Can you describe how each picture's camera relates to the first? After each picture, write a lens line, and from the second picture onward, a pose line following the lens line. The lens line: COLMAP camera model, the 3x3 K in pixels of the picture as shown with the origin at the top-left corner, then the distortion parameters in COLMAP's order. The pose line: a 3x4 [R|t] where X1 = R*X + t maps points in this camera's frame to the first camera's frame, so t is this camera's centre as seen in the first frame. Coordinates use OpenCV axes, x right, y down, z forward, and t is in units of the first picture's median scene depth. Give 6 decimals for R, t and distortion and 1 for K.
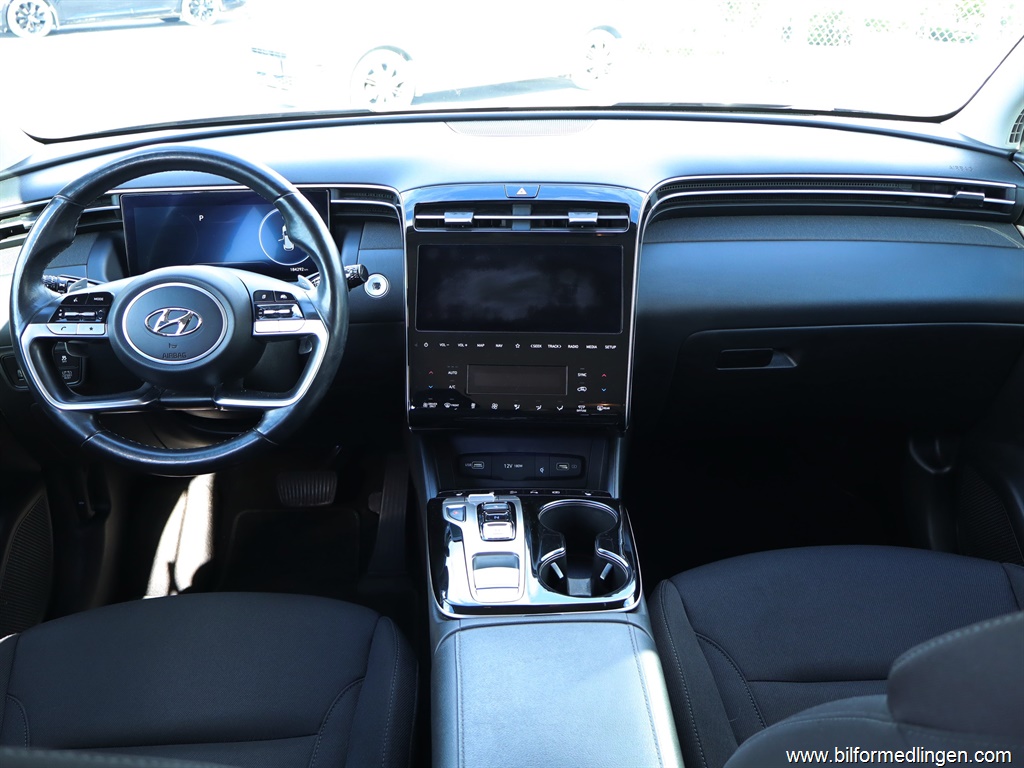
lens RADIAL K [[839.3, 0, 512.0], [0, 839.3, 384.0], [0, 0, 1]] dist [0.354827, 0.000214]
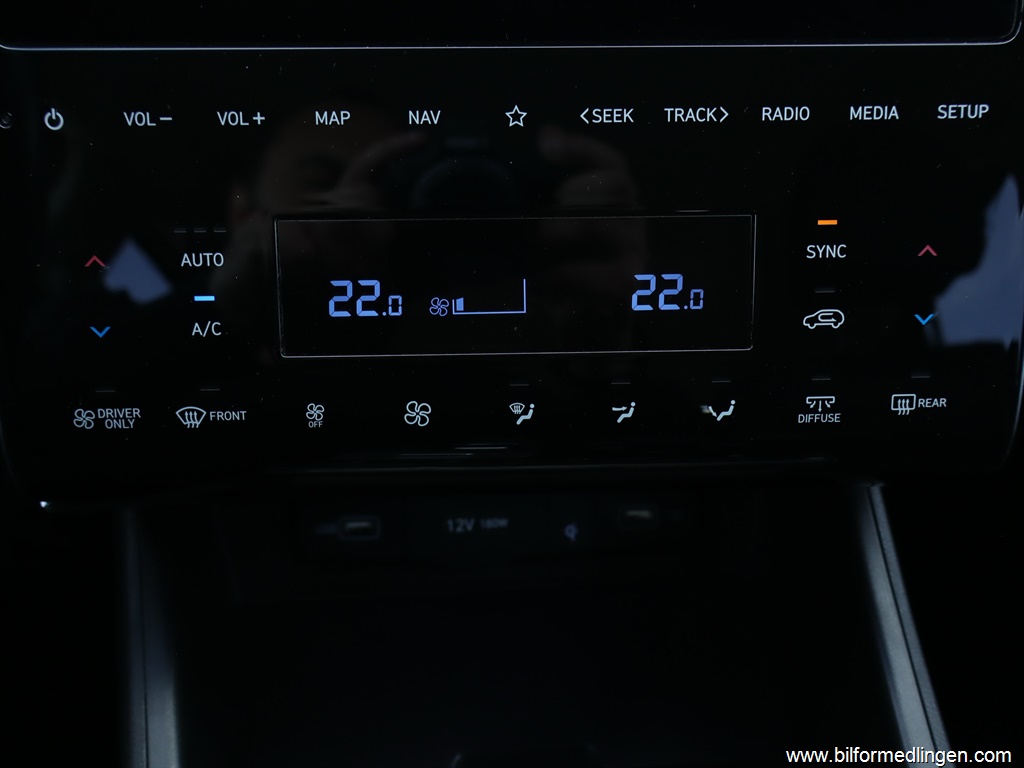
lens RADIAL K [[1016.6, 0, 512.0], [0, 1016.6, 384.0], [0, 0, 1]] dist [0.051751, -0.007136]
pose [[0.993958, -0.049416, 0.098011, -0.021680], [0.025809, 0.973109, 0.228894, -0.039095], [-0.106687, -0.224981, 0.968505, 0.746111]]
